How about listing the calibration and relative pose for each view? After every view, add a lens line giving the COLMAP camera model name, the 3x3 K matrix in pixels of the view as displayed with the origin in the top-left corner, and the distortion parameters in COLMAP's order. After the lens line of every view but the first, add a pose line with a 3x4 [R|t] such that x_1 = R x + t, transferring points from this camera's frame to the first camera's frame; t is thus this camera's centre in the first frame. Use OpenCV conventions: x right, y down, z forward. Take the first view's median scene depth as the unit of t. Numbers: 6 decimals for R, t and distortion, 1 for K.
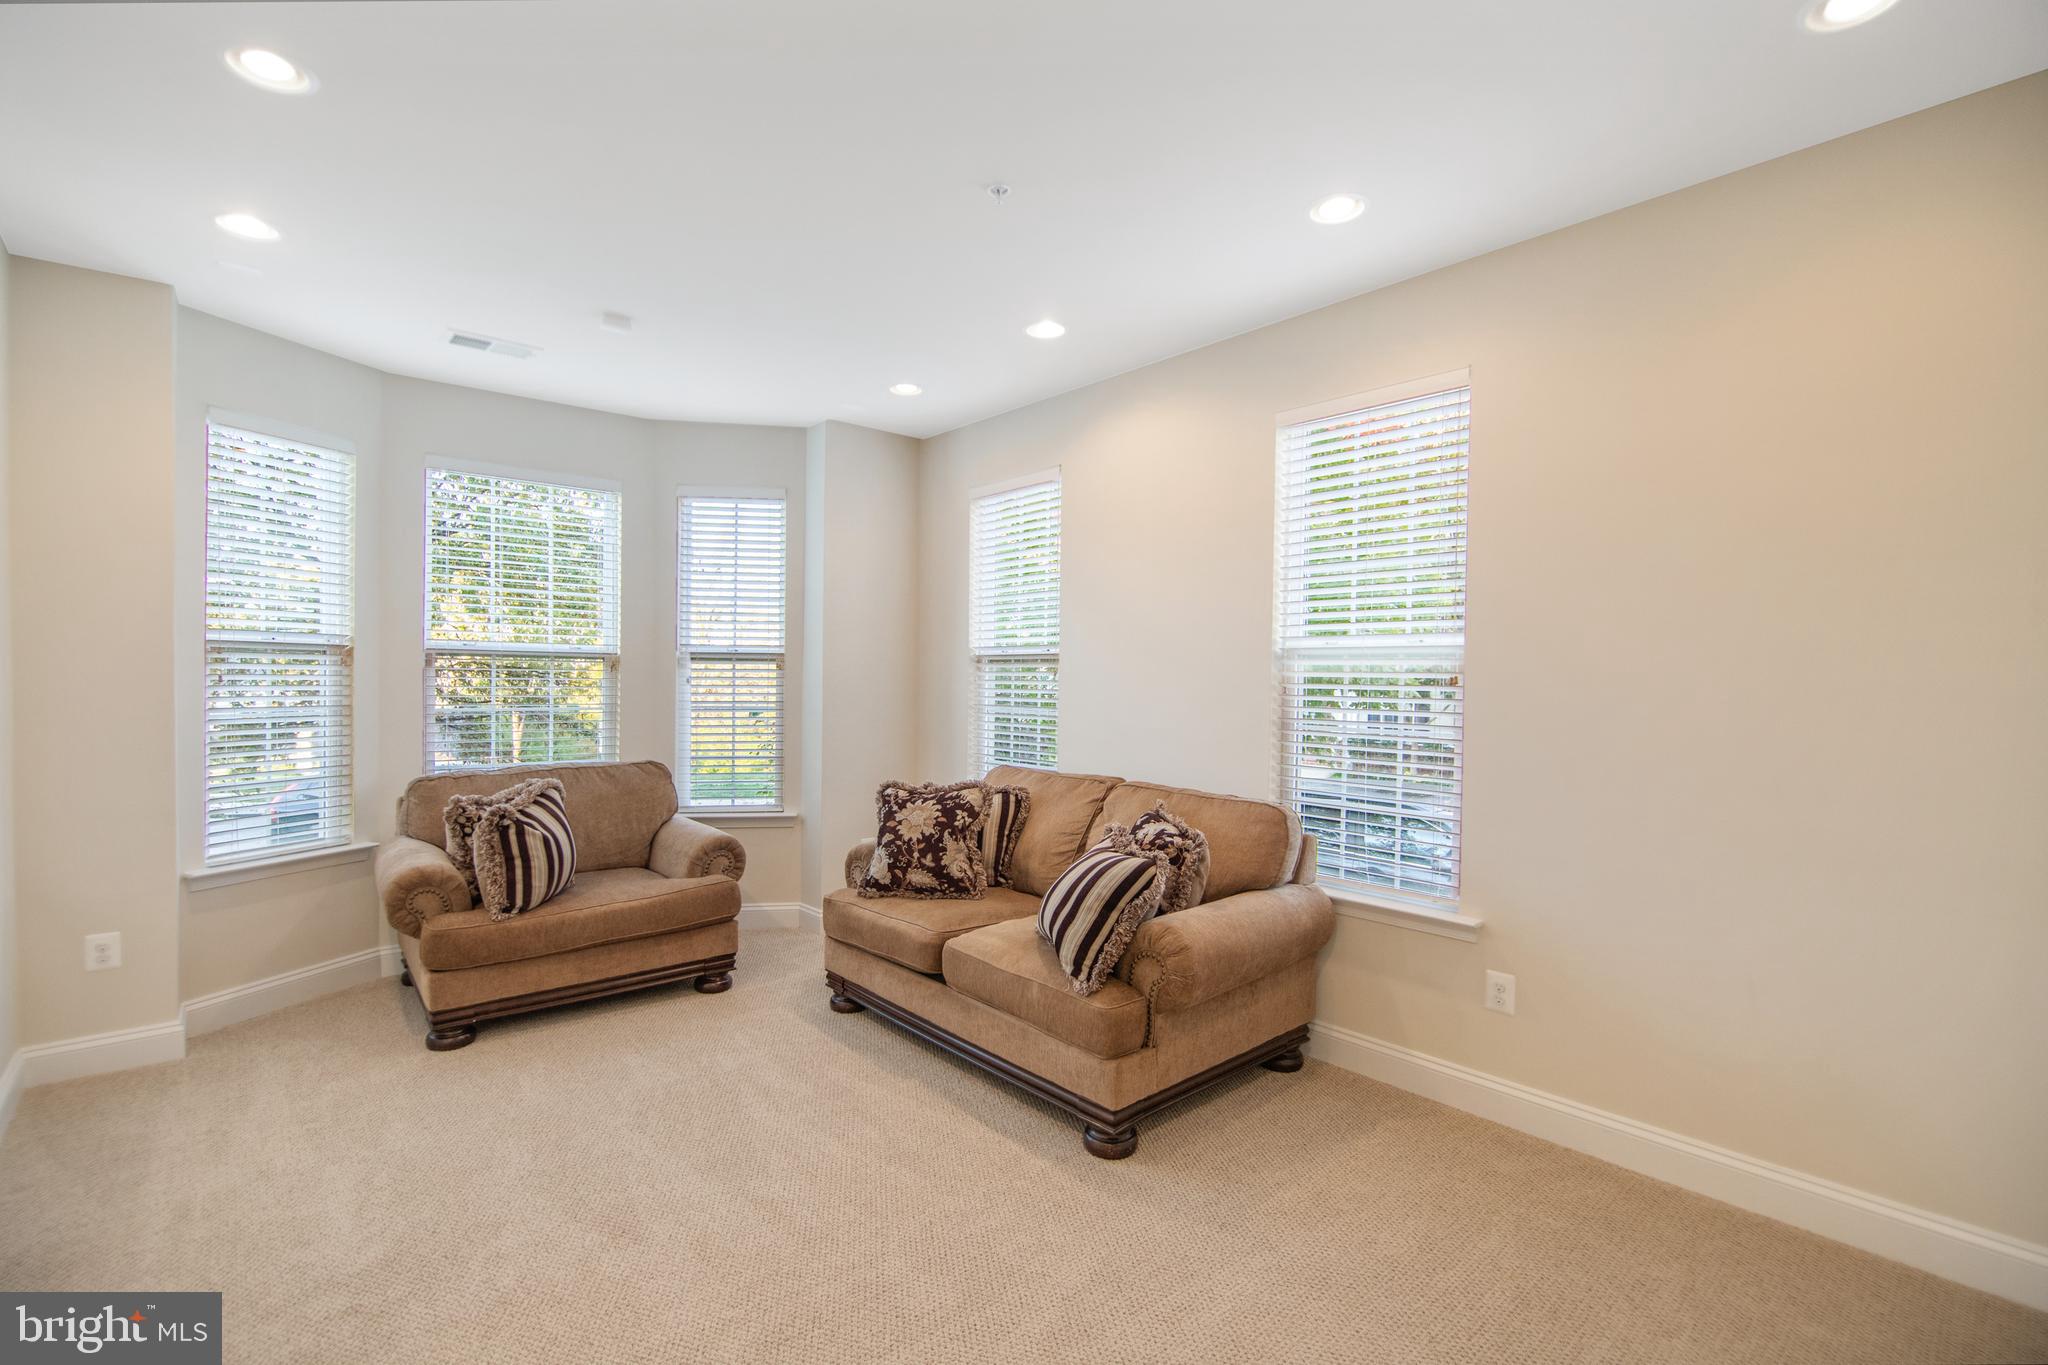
lens RADIAL K [[929.3, 0, 1029.7], [0, 929.3, 671.3], [0, 0, 1]] dist [-0.001043, -0.007011]
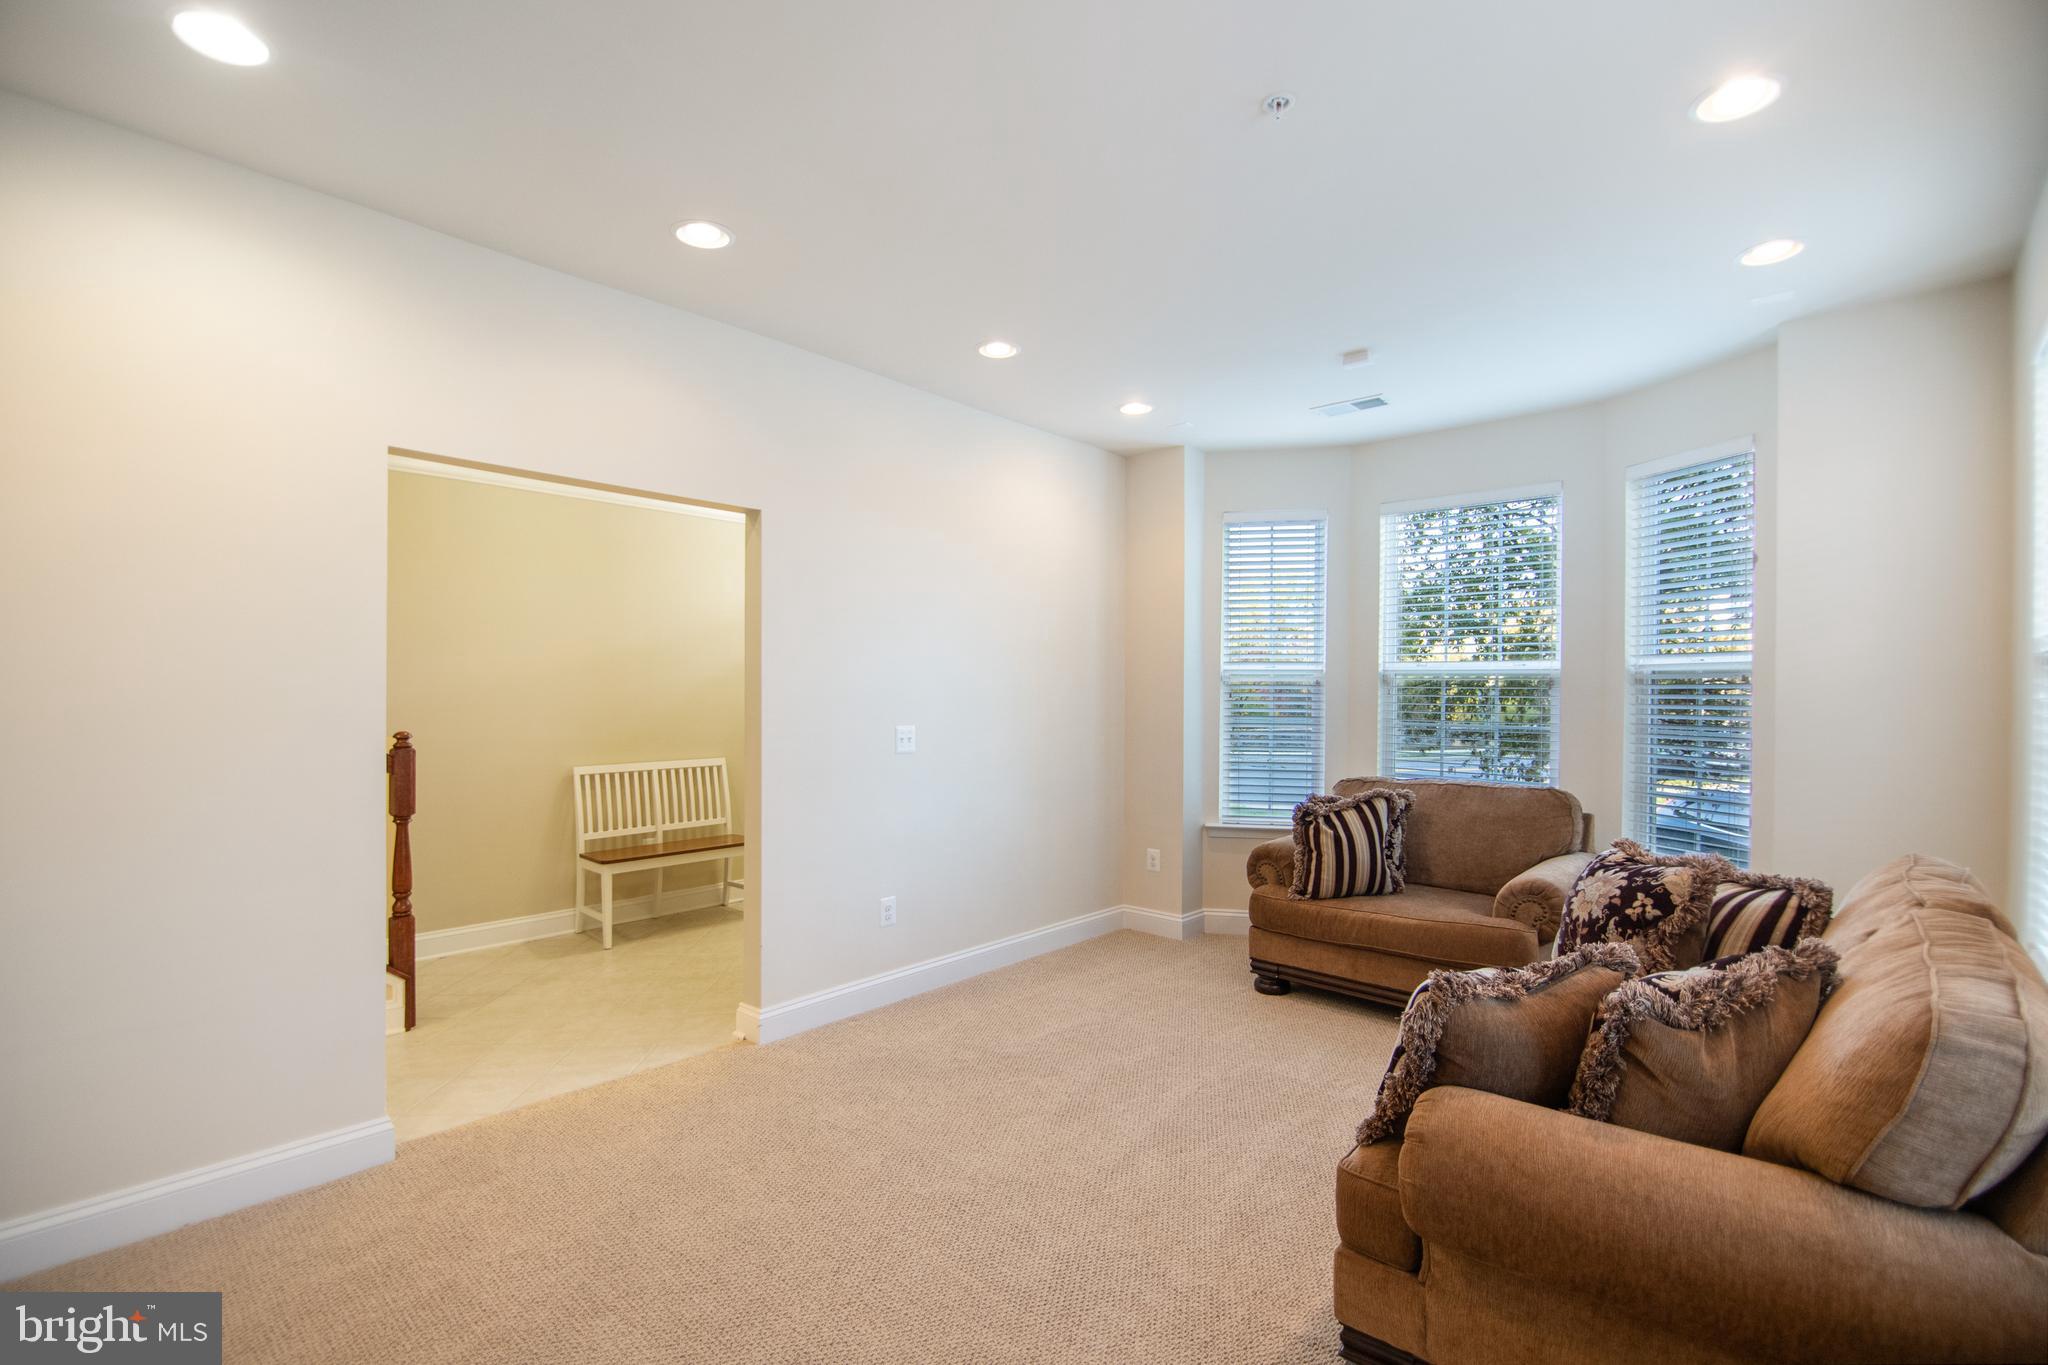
lens RADIAL K [[929.3, 0, 1029.7], [0, 929.3, 671.3], [0, 0, 1]] dist [-0.001043, -0.007011]
pose [[0.151446, -0.021561, -0.988230, 0.539219], [-0.005375, 0.999729, -0.022636, 0.006696], [0.988451, 0.008740, 0.151289, 0.476581]]
